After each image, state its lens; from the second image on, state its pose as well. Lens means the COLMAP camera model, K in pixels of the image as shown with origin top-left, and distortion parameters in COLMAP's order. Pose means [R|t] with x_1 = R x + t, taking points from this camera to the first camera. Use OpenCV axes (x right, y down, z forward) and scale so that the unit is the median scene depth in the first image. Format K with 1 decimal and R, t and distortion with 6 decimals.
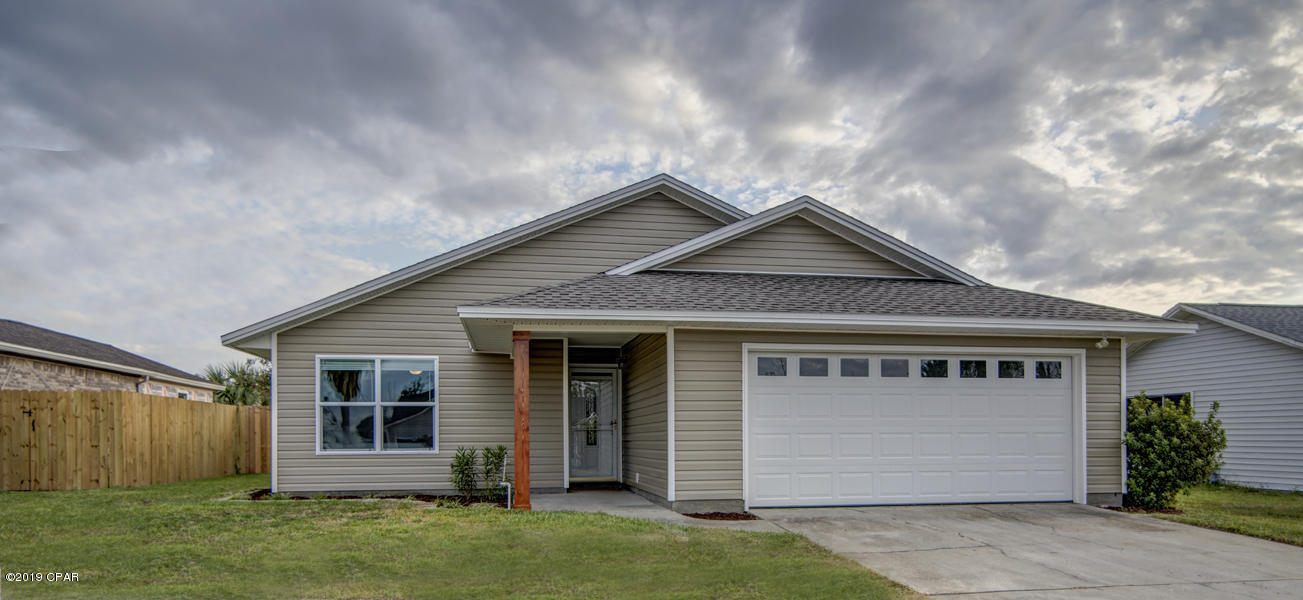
lens RADIAL K [[835.5, 0, 646.2], [0, 835.5, 443.1], [0, 0, 1]] dist [0.021518, 0.000524]
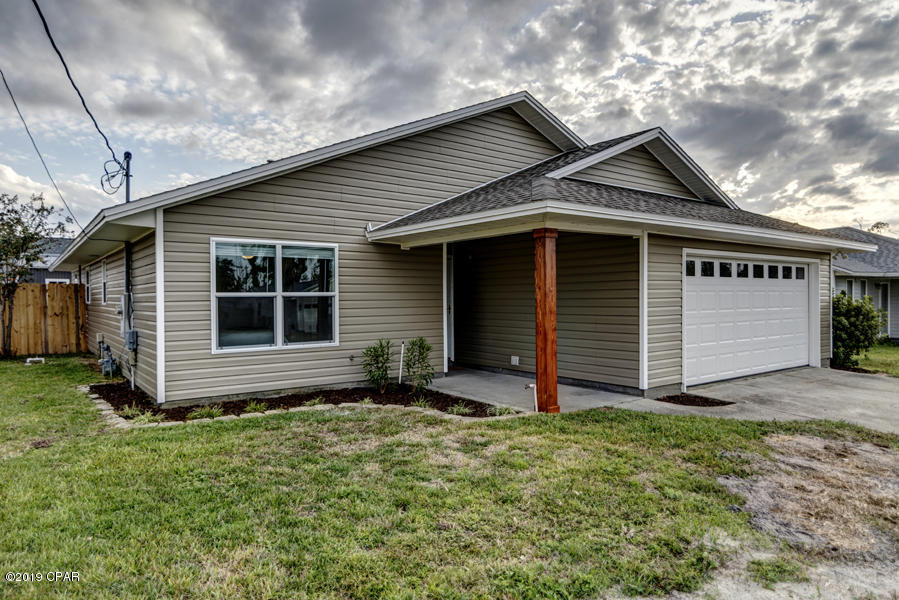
lens RADIAL K [[569.0, 0, 465.7], [0, 569.0, 295.4], [0, 0, 1]] dist [-0.004875, -0.000030]
pose [[0.890133, 0.001008, 0.455699, -0.427817], [0.003157, 0.999960, -0.008379, -0.040298], [-0.455689, 0.008897, 0.890094, 0.364814]]
